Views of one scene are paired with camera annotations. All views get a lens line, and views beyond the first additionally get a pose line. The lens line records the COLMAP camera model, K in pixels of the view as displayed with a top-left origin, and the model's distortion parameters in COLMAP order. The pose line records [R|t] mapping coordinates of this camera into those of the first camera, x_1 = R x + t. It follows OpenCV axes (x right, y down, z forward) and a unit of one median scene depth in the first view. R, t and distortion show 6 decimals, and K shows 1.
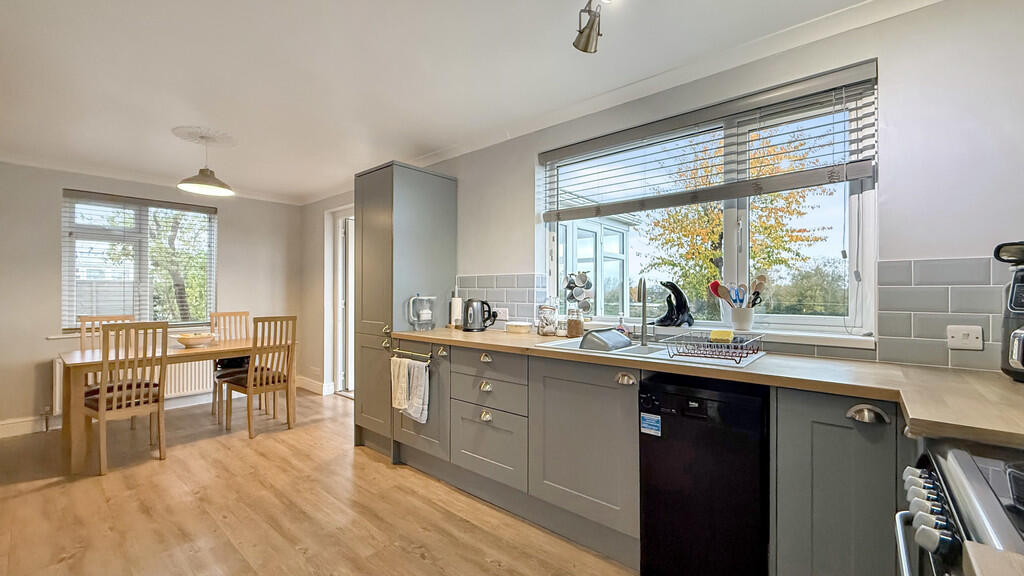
lens RADIAL K [[411.4, 0, 512.5], [0, 411.4, 288.6], [0, 0, 1]] dist [-0.002251, 0.000250]
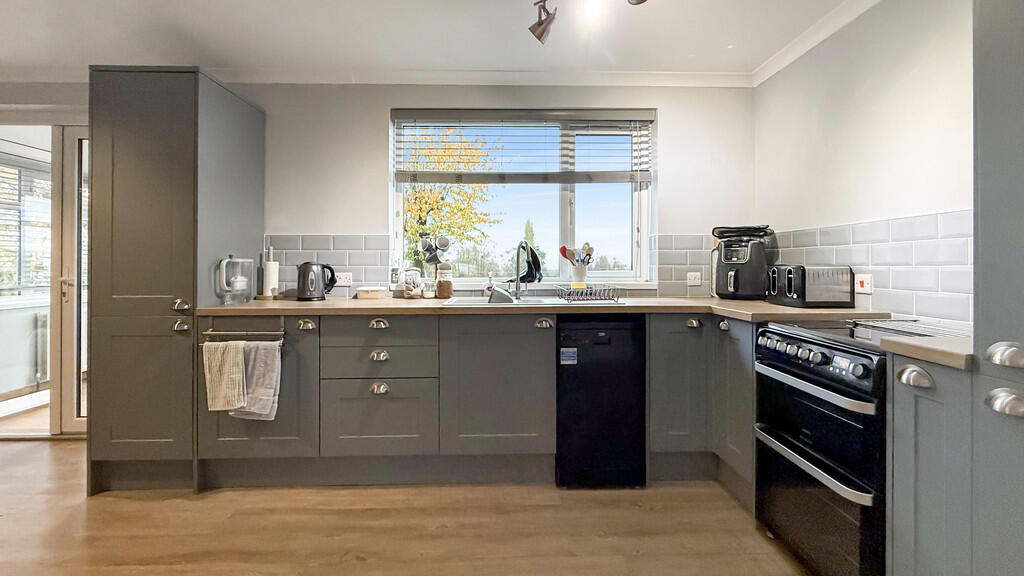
lens RADIAL K [[411.4, 0, 510.6], [0, 411.4, 263.7], [0, 0, 1]] dist [-0.002251, 0.000250]
pose [[0.740518, 0.000105, 0.672036, -0.373331], [-0.002157, 0.999995, 0.002221, 0.027010], [-0.672033, -0.003094, 0.740515, 0.112745]]
